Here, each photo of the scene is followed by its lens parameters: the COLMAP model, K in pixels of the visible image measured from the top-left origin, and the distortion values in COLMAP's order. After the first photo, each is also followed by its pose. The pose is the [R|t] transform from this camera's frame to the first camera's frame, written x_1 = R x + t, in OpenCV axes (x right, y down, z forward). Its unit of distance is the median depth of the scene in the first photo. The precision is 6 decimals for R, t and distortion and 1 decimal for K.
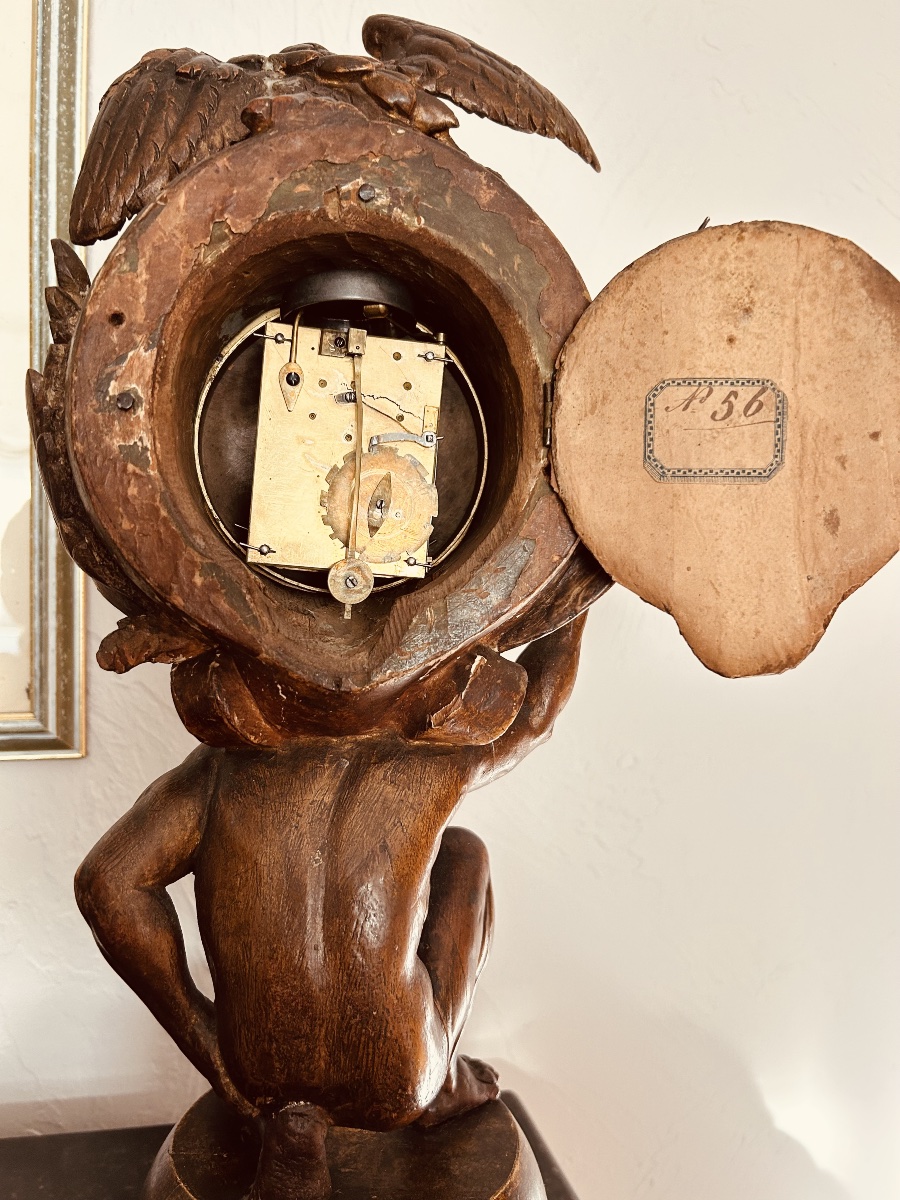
lens RADIAL K [[911.2, 0, 436.2], [0, 911.2, 604.0], [0, 0, 1]] dist [0.047142, -0.070130]
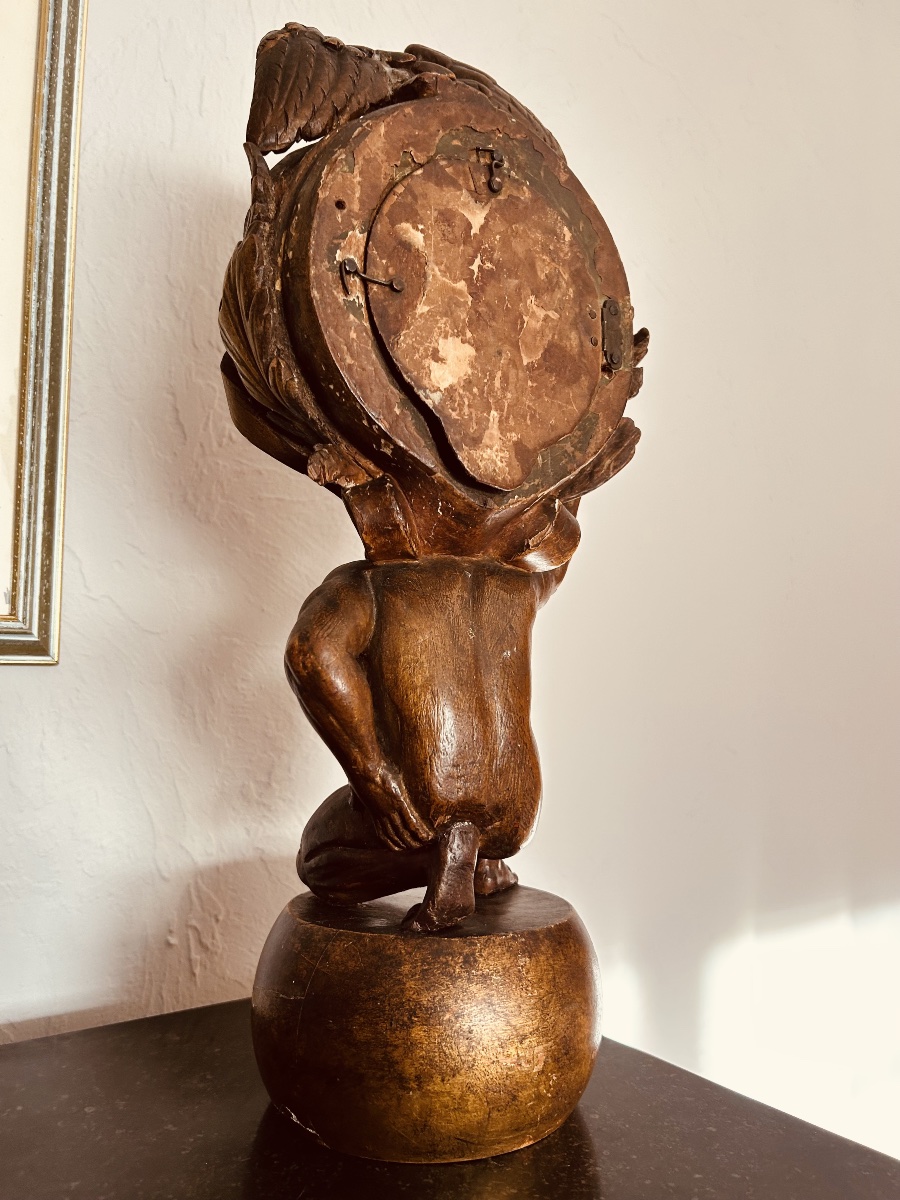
lens RADIAL K [[911.2, 0, 445.7], [0, 911.2, 610.3], [0, 0, 1]] dist [0.047142, -0.070130]
pose [[0.918624, 0.016059, 0.394806, -0.652955], [0.020726, 0.995840, -0.088731, 0.345314], [-0.394589, 0.089693, 0.914470, -0.176939]]
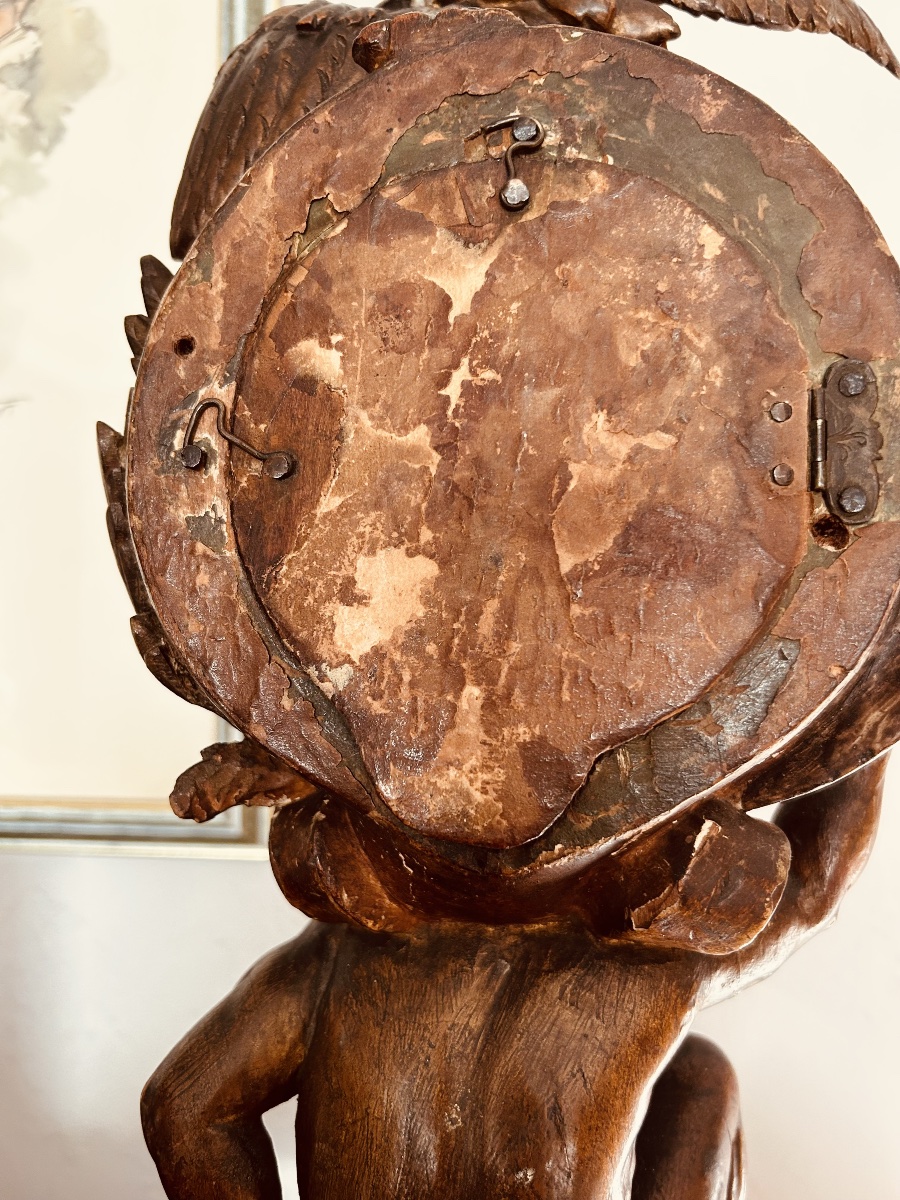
lens RADIAL K [[911.2, 0, 453.9], [0, 911.2, 603.9], [0, 0, 1]] dist [0.047142, -0.070130]
pose [[0.959289, -0.005847, -0.282364, 0.059520], [-0.003902, 0.999416, -0.033954, -0.073428], [0.282398, 0.033673, 0.958706, 0.332061]]
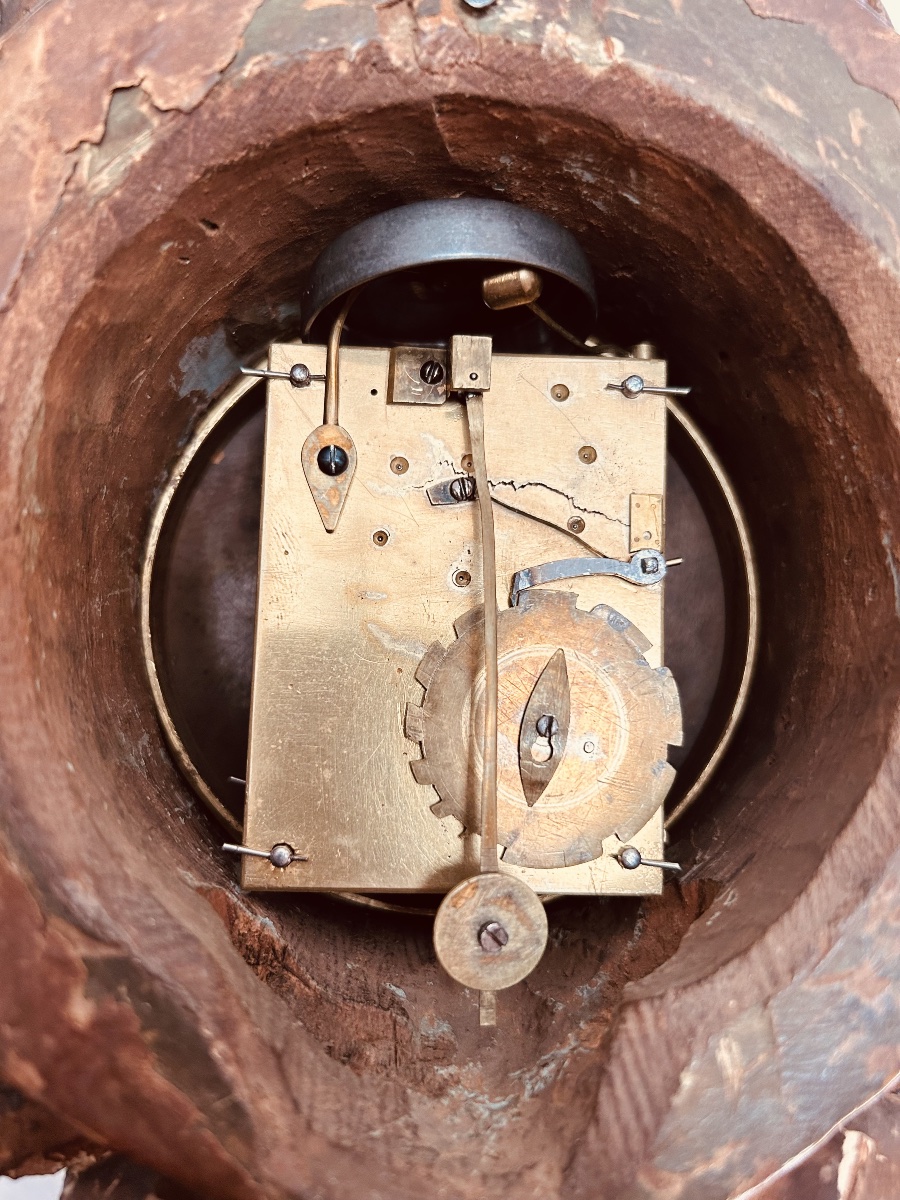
lens RADIAL K [[911.2, 0, 439.6], [0, 911.2, 606.8], [0, 0, 1]] dist [0.047142, -0.070130]
pose [[0.993029, -0.070213, -0.094674, -0.069960], [0.057858, 0.990154, -0.127466, -0.119218], [0.102691, 0.121100, 0.987314, 0.594564]]
